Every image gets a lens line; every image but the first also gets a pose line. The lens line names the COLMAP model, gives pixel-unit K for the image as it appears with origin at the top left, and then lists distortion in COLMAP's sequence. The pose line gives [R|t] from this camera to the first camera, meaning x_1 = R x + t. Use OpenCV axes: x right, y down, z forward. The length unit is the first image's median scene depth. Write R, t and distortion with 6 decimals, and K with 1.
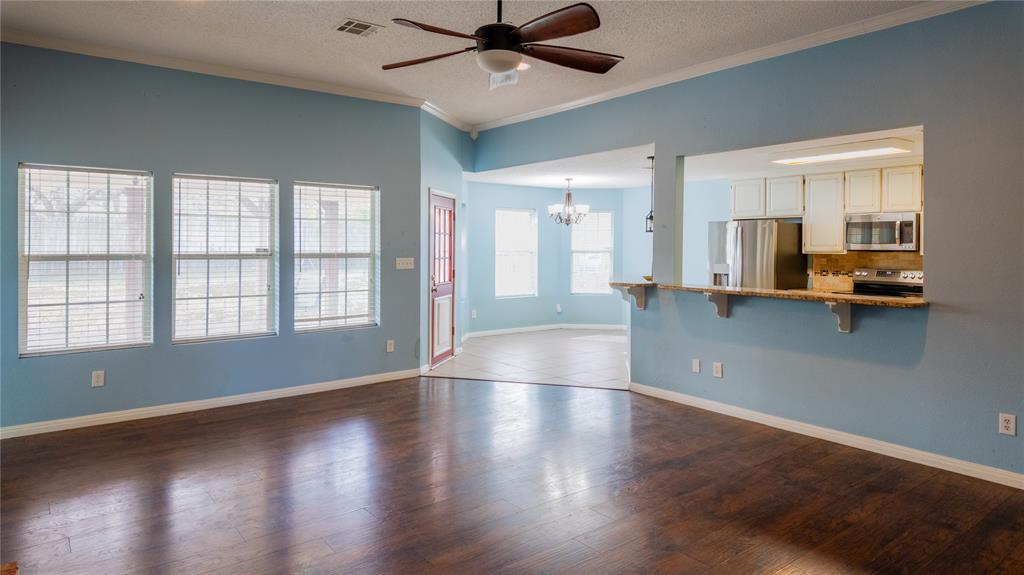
lens RADIAL K [[596.9, 0, 521.4], [0, 596.9, 244.4], [0, 0, 1]] dist [0.002500, -0.010189]
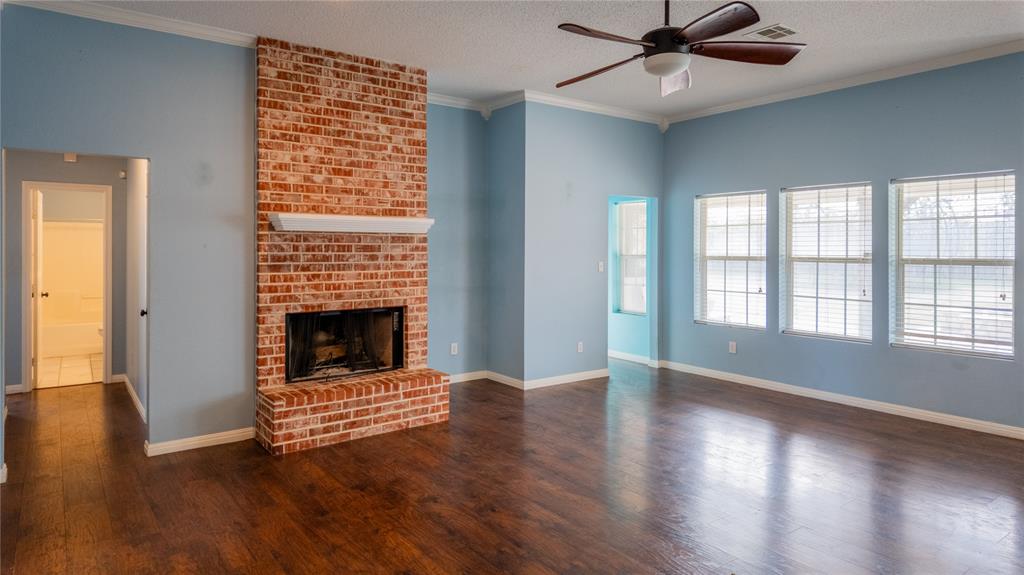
lens RADIAL K [[596.9, 0, 513.7], [0, 596.9, 264.9], [0, 0, 1]] dist [0.002500, -0.010189]
pose [[-0.024862, 0.024640, -0.999387, 0.538351], [0.000499, 0.999696, 0.024635, 0.002082], [0.999691, 0.000114, -0.024867, 0.434950]]
